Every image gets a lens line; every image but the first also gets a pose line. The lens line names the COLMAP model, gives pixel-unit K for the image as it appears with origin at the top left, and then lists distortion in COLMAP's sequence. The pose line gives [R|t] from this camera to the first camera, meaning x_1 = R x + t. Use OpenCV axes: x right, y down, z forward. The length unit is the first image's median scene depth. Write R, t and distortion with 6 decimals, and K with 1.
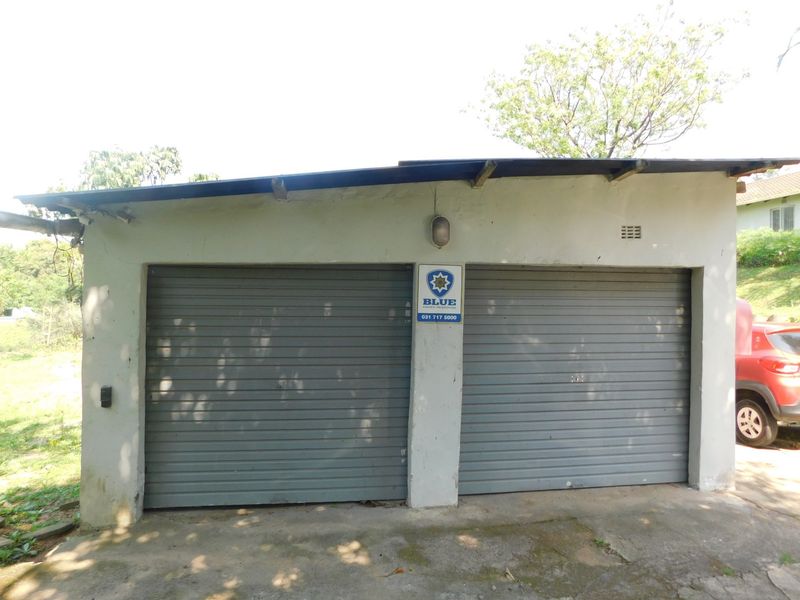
lens RADIAL K [[531.4, 0, 401.7], [0, 531.4, 297.7], [0, 0, 1]] dist [-0.035662, 0.010051]
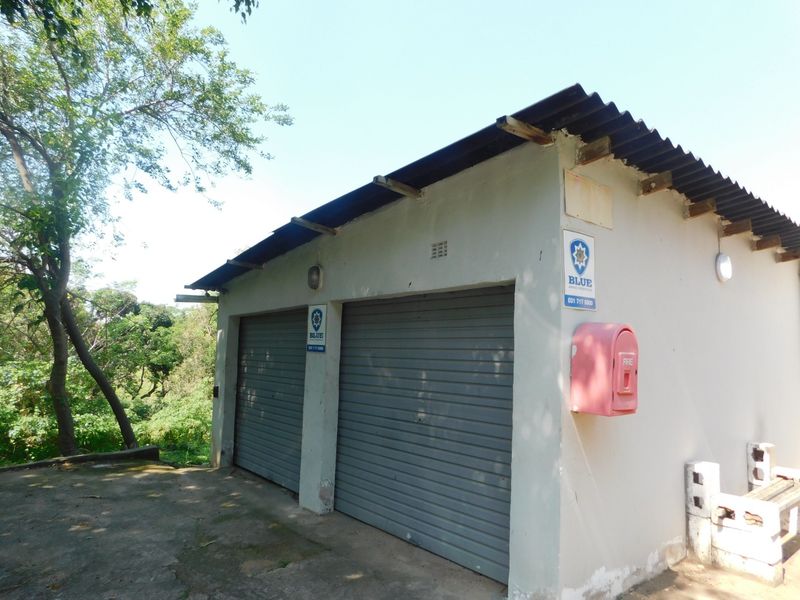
lens RADIAL K [[531.4, 0, 401.3], [0, 531.4, 301.4], [0, 0, 1]] dist [-0.035662, 0.010051]
pose [[0.510342, -0.079241, -0.856313, 1.201451], [-0.017557, 0.994578, -0.102499, 0.051233], [0.859792, 0.067344, 0.506184, 0.548103]]
